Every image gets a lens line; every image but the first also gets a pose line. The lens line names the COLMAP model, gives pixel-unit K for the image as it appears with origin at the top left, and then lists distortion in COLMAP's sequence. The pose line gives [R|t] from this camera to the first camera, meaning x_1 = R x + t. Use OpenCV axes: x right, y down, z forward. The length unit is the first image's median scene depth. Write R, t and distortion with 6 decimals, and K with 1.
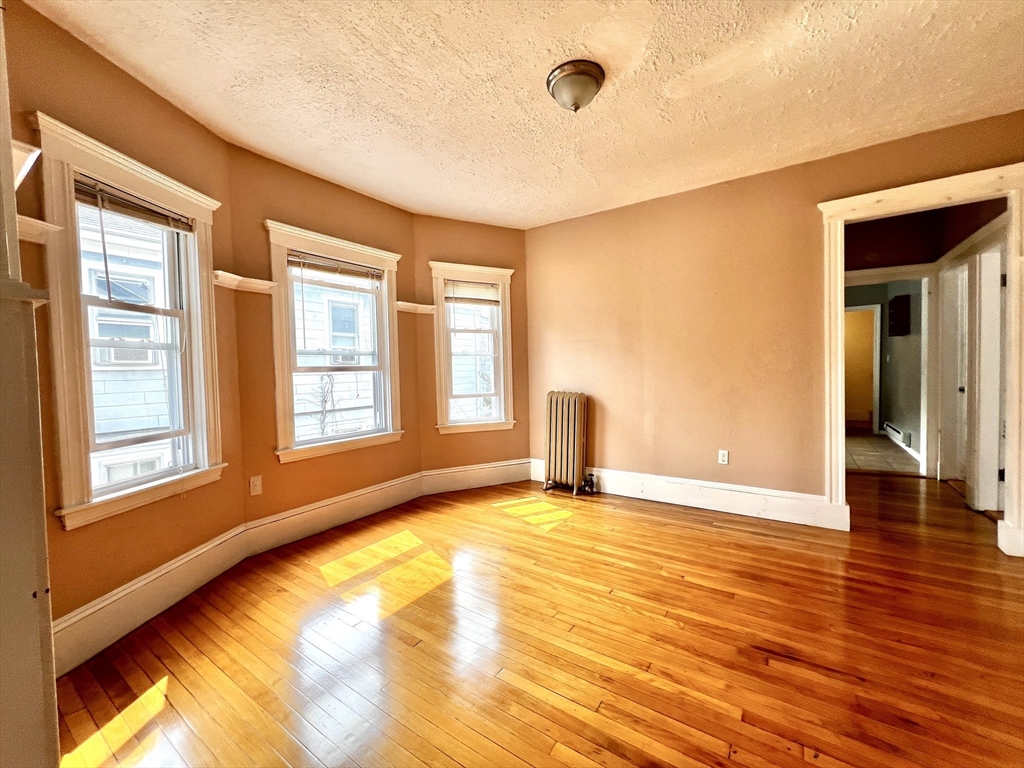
lens RADIAL K [[415.3, 0, 505.8], [0, 415.3, 387.4], [0, 0, 1]] dist [0.002445, 0.000206]
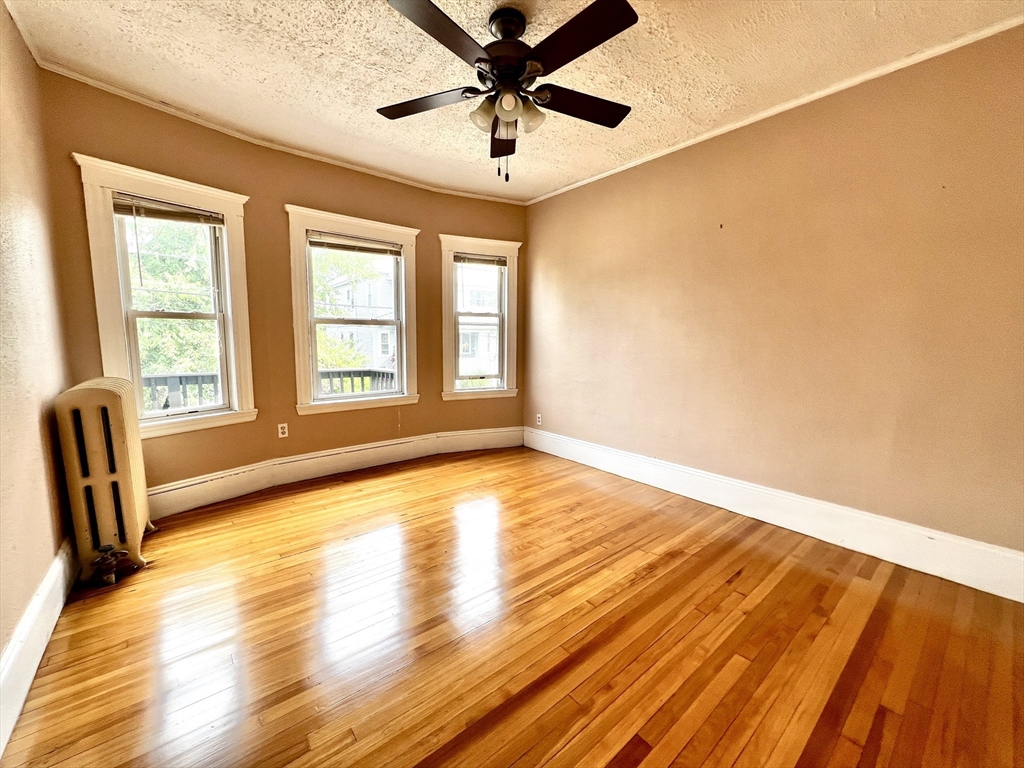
lens RADIAL K [[415.3, 0, 519.9], [0, 415.3, 376.6], [0, 0, 1]] dist [0.002445, 0.000206]
pose [[0.965497, 0.053841, -0.254788, 0.396052], [-0.035898, 0.996570, 0.074557, -0.041619], [0.257929, -0.062839, 0.964118, -0.001661]]
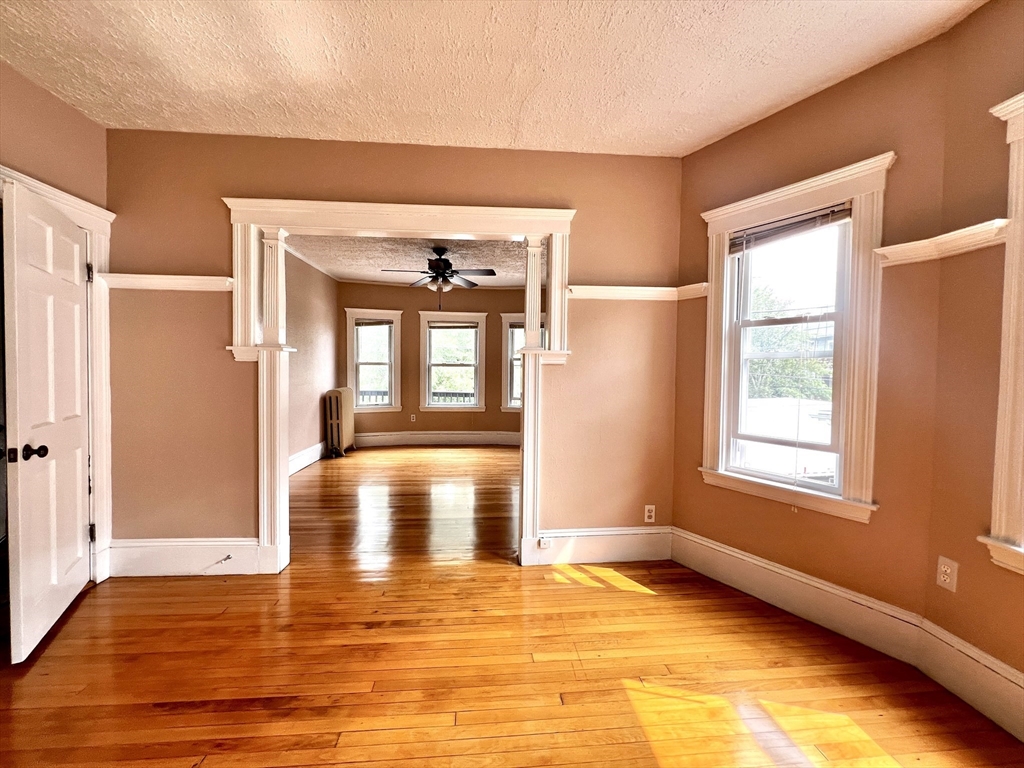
lens RADIAL K [[415.3, 0, 515.5], [0, 415.3, 379.2], [0, 0, 1]] dist [0.002445, 0.000206]
pose [[-0.768595, 0.039924, -0.638489, 0.277536], [-0.012140, 0.996961, 0.076952, -0.091190], [0.639621, 0.066897, -0.765774, 1.100831]]
